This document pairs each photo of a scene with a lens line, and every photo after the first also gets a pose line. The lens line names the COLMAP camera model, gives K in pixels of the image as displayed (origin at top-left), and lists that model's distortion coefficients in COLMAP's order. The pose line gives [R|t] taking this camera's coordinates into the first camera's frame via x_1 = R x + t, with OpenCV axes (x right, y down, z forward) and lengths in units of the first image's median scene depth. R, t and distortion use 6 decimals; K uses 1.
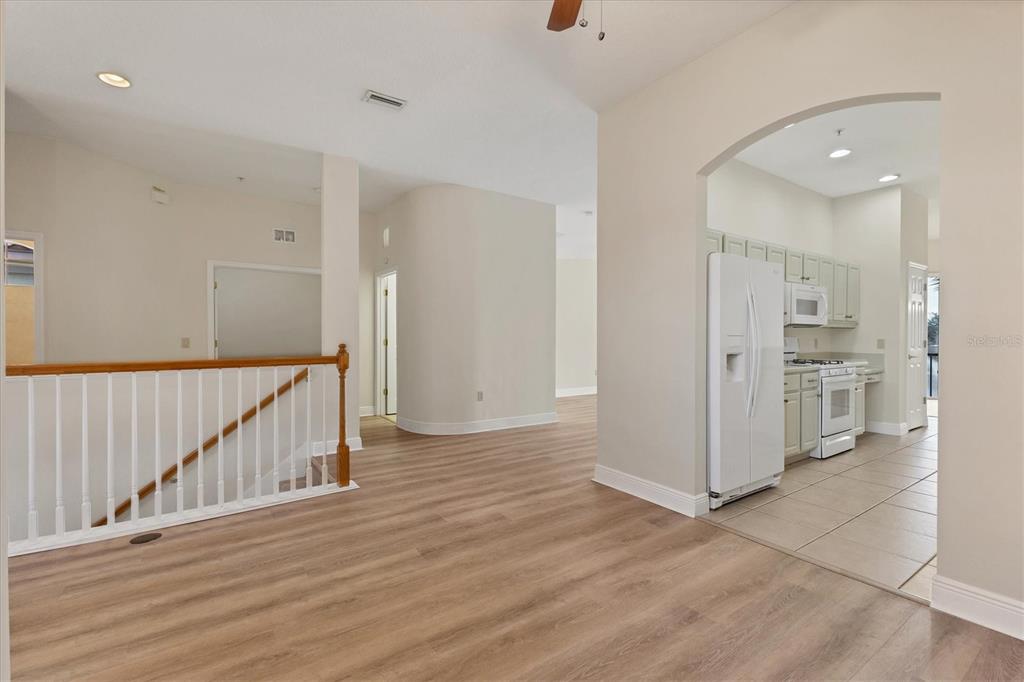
lens RADIAL K [[452.4, 0, 516.1], [0, 452.4, 345.3], [0, 0, 1]] dist [0.007621, 0.000376]
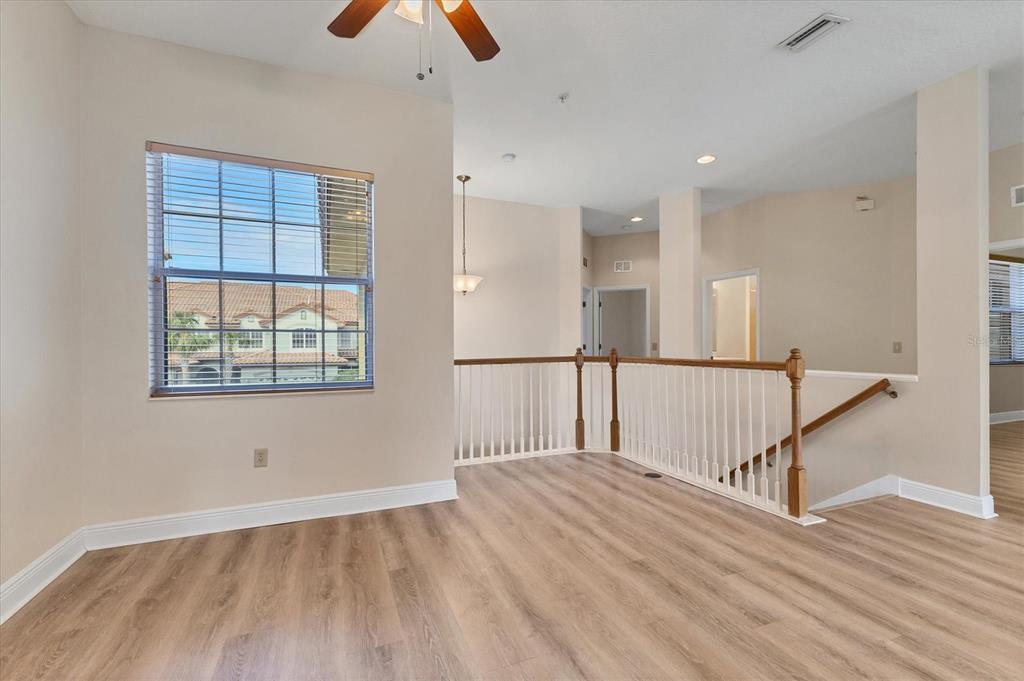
lens RADIAL K [[452.4, 0, 516.1], [0, 452.4, 344.8], [0, 0, 1]] dist [0.007621, 0.000376]
pose [[-0.221759, 0.004035, -0.975093, 0.746524], [-0.013129, 0.999888, 0.007123, -0.013100], [0.975013, 0.014382, -0.221681, 0.884243]]
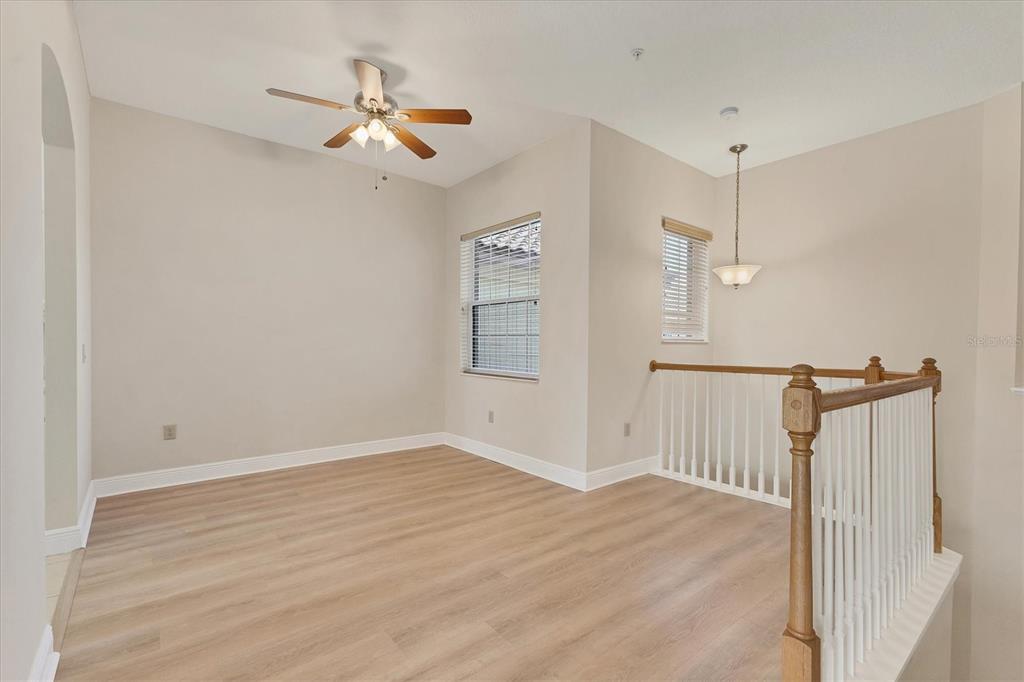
lens RADIAL K [[453.1, 0, 511.4], [0, 453.1, 349.8], [0, 0, 1]] dist [0.008931, 0.000059]
pose [[-0.997335, -0.007725, -0.072548, -0.149371], [-0.009772, 0.999563, 0.027900, -0.028389], [0.072301, 0.028535, -0.996975, 1.782134]]
